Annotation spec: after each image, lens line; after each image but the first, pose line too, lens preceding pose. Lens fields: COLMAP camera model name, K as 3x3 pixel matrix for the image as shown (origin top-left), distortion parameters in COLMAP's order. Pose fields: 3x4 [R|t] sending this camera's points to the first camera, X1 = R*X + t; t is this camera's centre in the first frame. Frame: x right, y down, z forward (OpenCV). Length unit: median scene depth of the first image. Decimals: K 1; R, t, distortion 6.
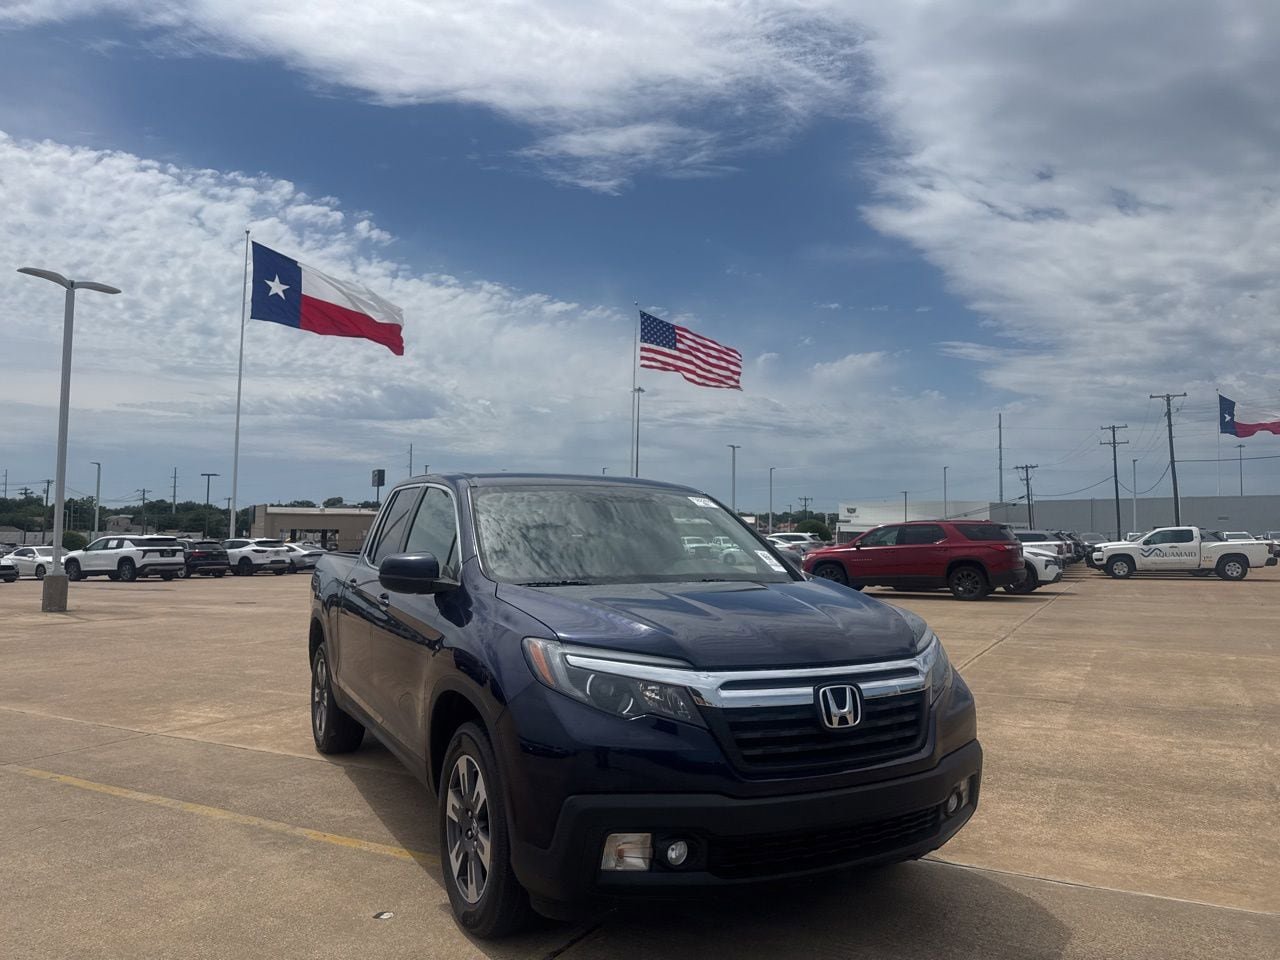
lens RADIAL K [[905.4, 0, 638.8], [0, 905.4, 480.5], [0, 0, 1]] dist [0.045477, -0.058379]
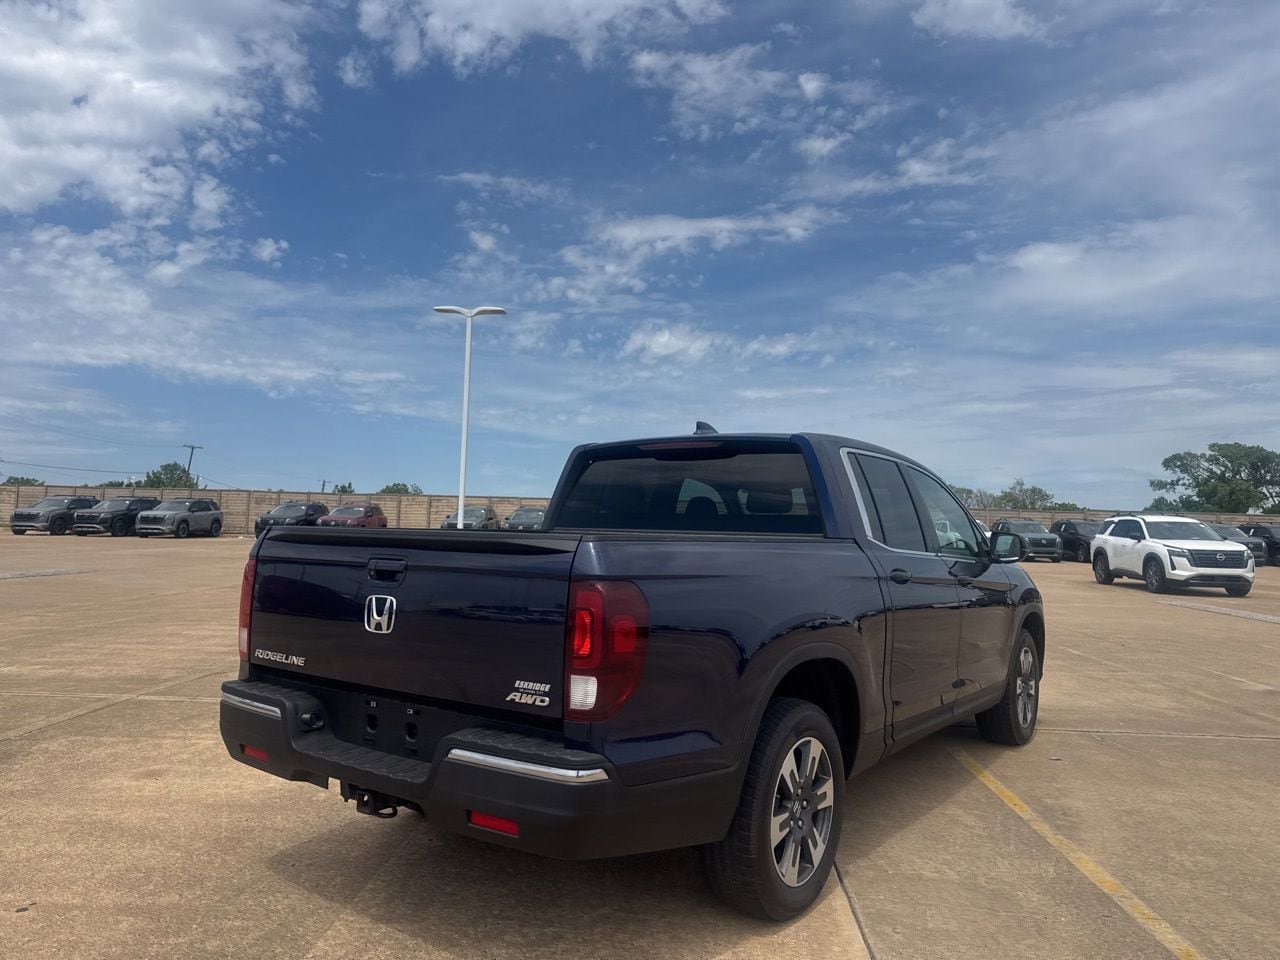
lens RADIAL K [[905.4, 0, 640.6], [0, 905.4, 497.6], [0, 0, 1]] dist [0.045477, -0.058379]
pose [[-0.441497, 0.018820, 0.897065, -0.235836], [-0.080100, 0.994962, -0.060295, 0.030100], [-0.893680, -0.098475, -0.437765, 0.403351]]
